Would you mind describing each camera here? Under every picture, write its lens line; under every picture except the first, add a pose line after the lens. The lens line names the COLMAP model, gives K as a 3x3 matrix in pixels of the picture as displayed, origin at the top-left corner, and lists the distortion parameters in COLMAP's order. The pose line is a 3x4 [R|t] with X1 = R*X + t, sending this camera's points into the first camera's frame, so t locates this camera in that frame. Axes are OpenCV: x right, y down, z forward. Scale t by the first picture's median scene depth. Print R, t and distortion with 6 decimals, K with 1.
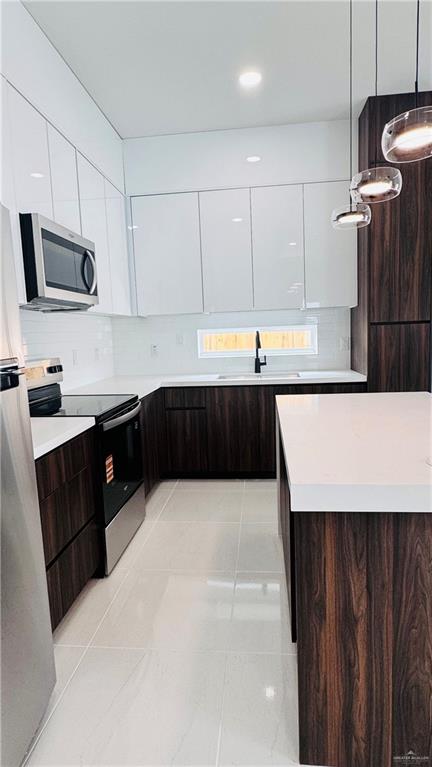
lens RADIAL K [[427.6, 0, 216.0], [0, 427.6, 383.5], [0, 0, 1]] dist [0.000607, -0.000077]
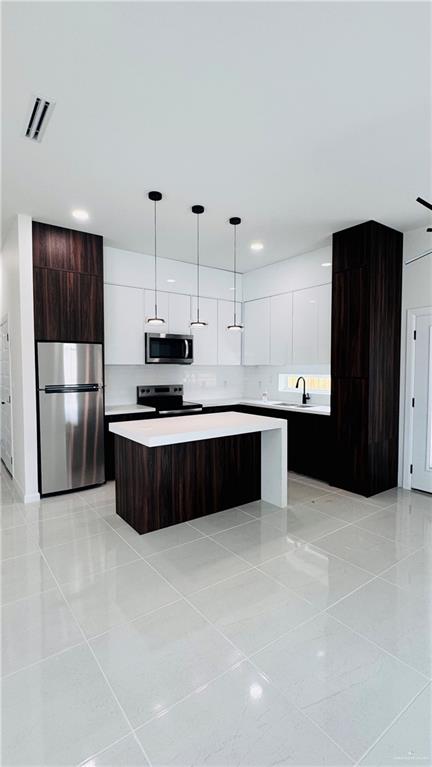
lens RADIAL K [[362.4, 0, 216.0], [0, 362.4, 383.5], [0, 0, 1]] dist [-0.003352, 0.000038]
pose [[0.673778, 0.070567, -0.735556, 1.194263], [-0.114632, 0.993361, -0.009704, -0.068811], [0.729988, 0.090857, 0.677394, -0.178454]]
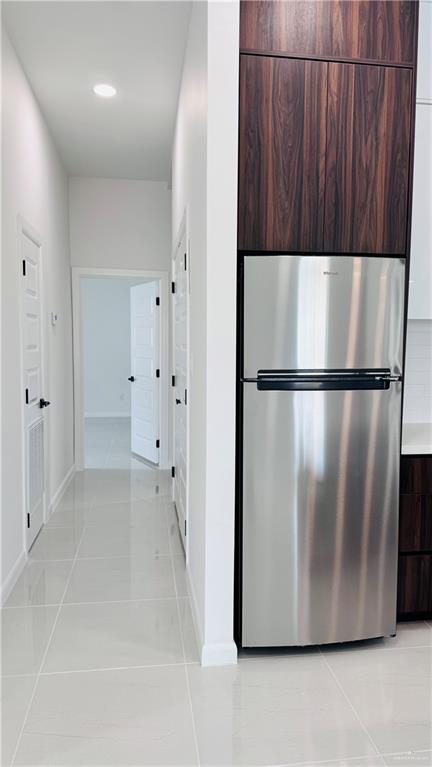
lens RADIAL K [[514.9, 0, 216.0], [0, 514.9, 383.5], [0, 0, 1]] dist [0.006848, 0.001800]
pose [[0.236159, 0.109786, -0.965493, 0.461379], [-0.134728, 0.987700, 0.079357, -0.031549], [0.962329, 0.111338, 0.248045, 0.035767]]
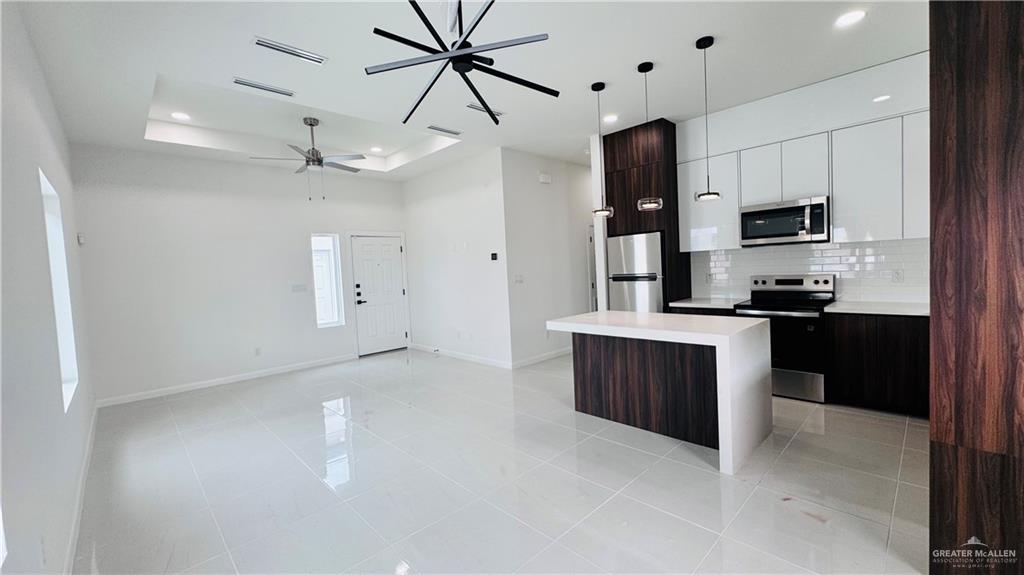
lens RADIAL K [[410.8, 0, 512.0], [0, 410.8, 287.5], [0, 0, 1]] dist [-0.015644, 0.008238]
pose [[-0.639789, 0.110385, -0.760582, 1.402089], [-0.018180, 0.987181, 0.158565, -0.219963], [0.768335, 0.115276, -0.629581, 1.065016]]
